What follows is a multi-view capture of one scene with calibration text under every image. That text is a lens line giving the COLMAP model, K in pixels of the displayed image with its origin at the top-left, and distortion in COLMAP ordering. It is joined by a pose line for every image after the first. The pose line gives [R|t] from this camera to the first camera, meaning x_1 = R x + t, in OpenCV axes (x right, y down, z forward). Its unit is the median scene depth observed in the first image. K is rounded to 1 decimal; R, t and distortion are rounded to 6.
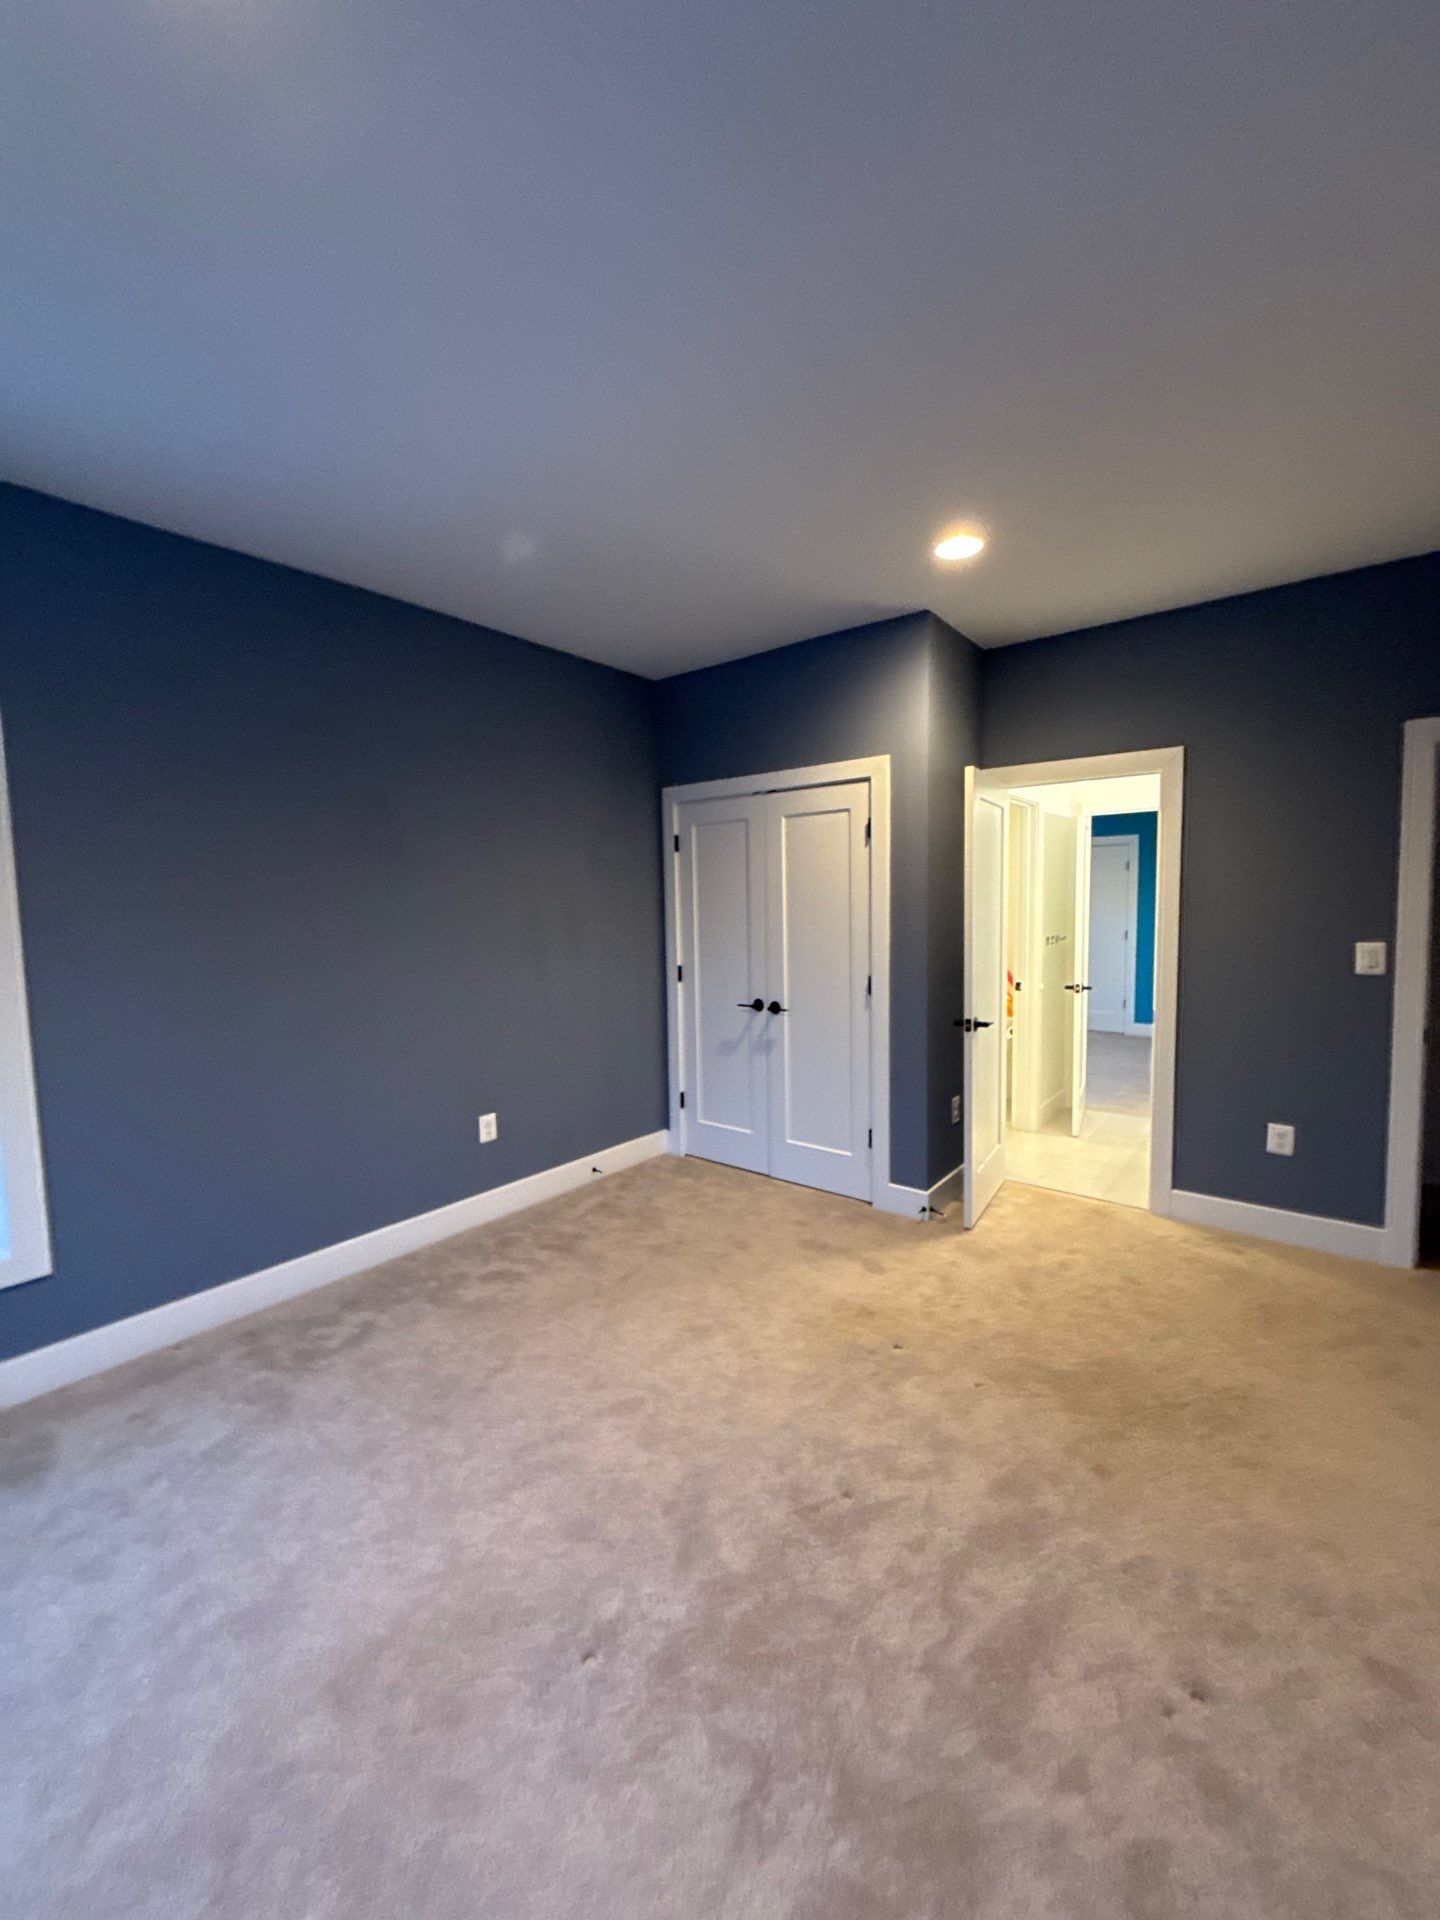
lens RADIAL K [[774.7, 0, 722.3], [0, 774.7, 967.6], [0, 0, 1]] dist [-0.001551, -0.000078]
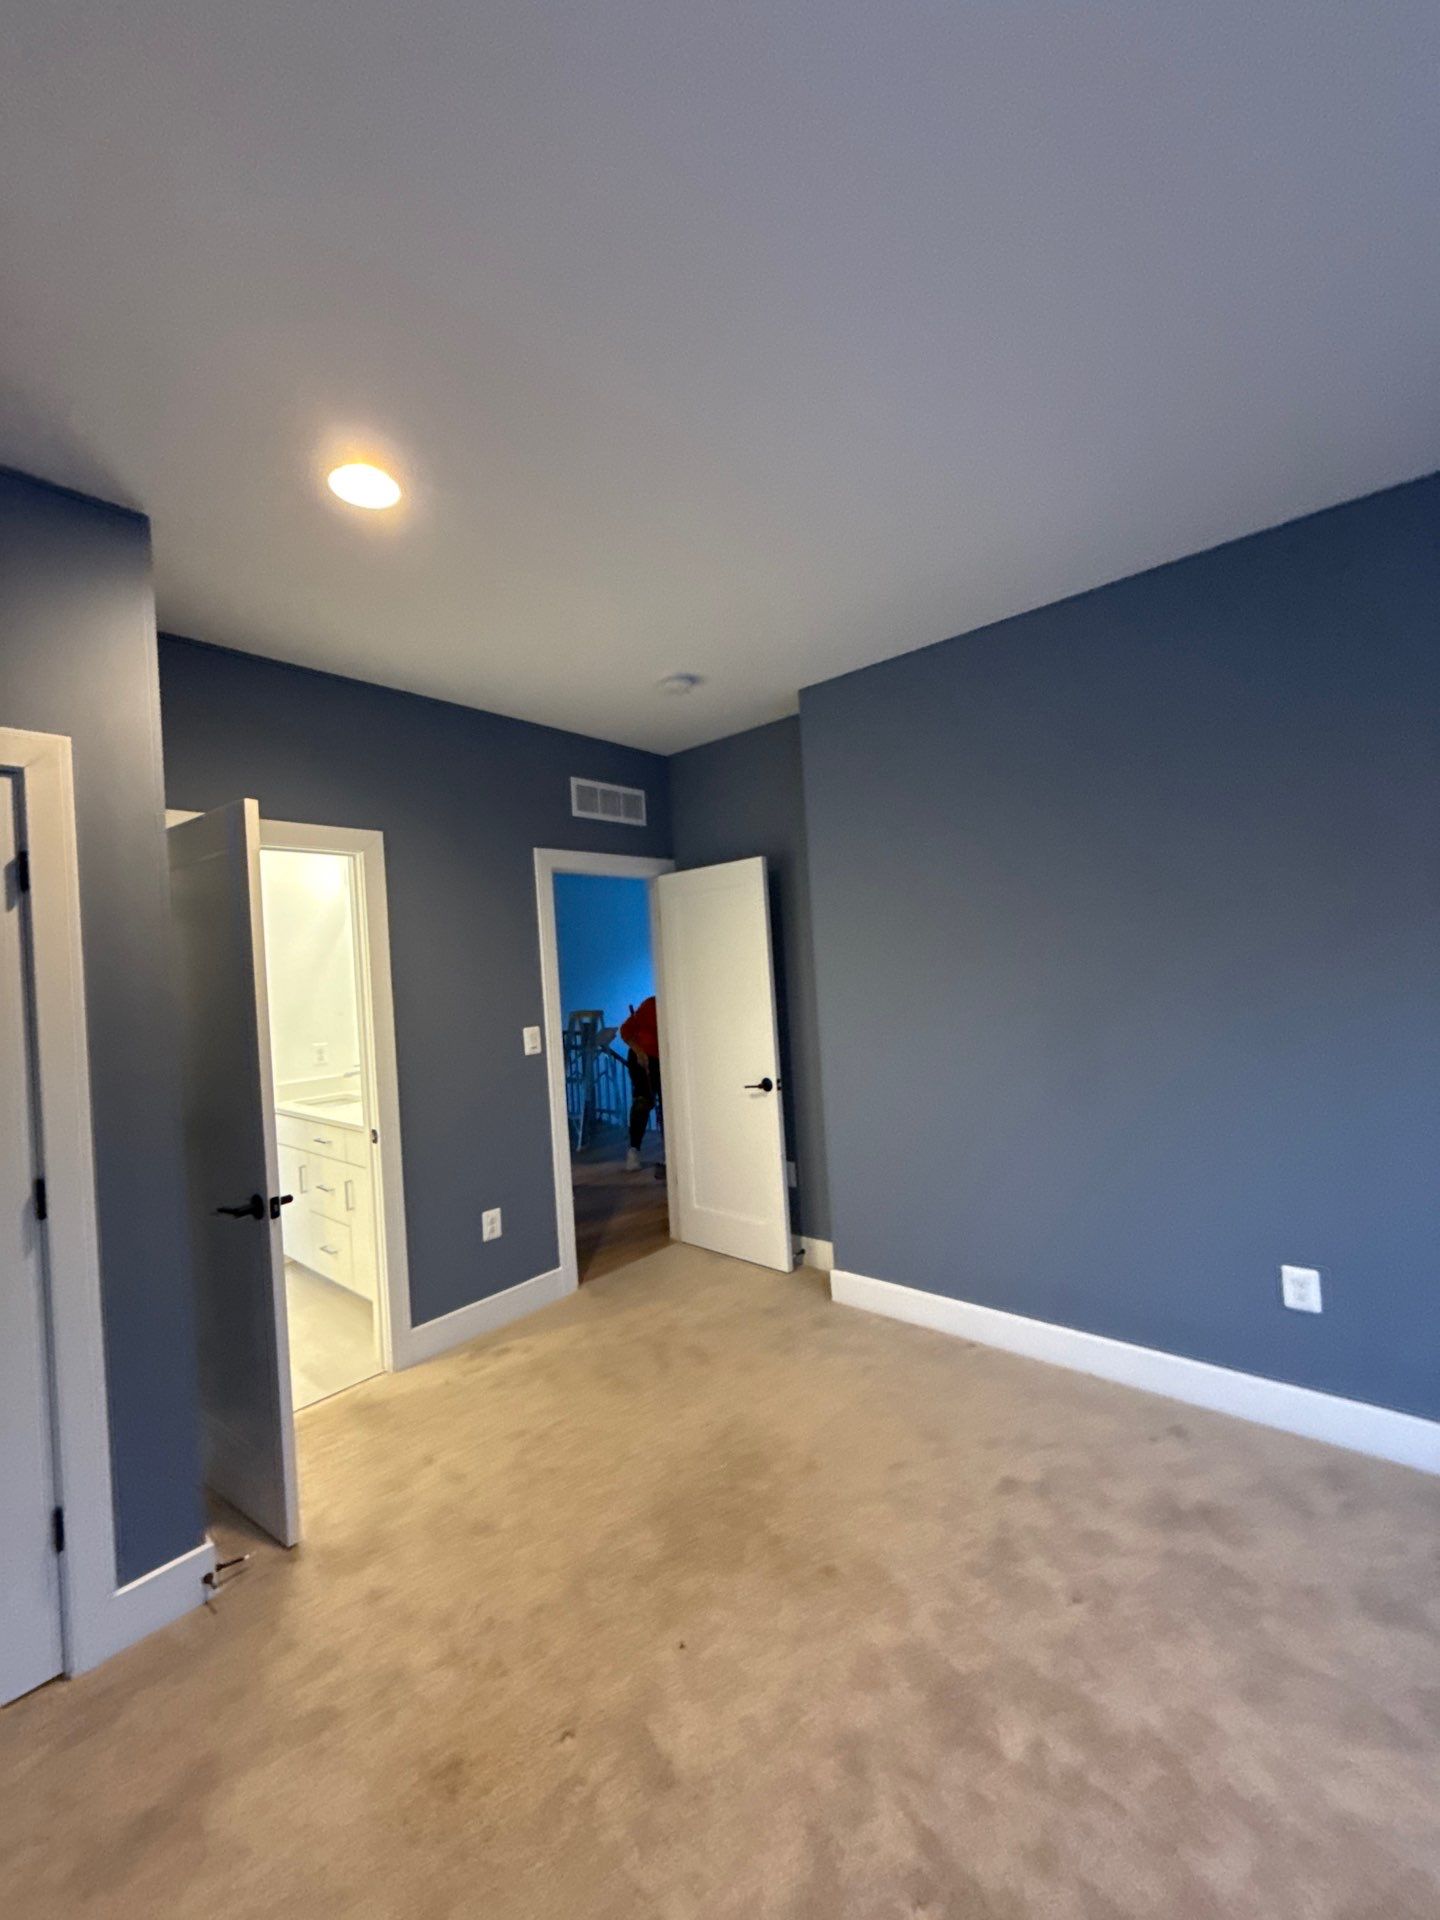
lens RADIAL K [[763.2, 0, 720.0], [0, 763.2, 960.0], [0, 0, 1]] dist [0.000039, 0.000309]
pose [[0.033837, 0.024867, 0.999118, -0.303912], [0.138921, 0.989869, -0.029342, -0.057876], [-0.989725, 0.139791, 0.030039, 0.635416]]
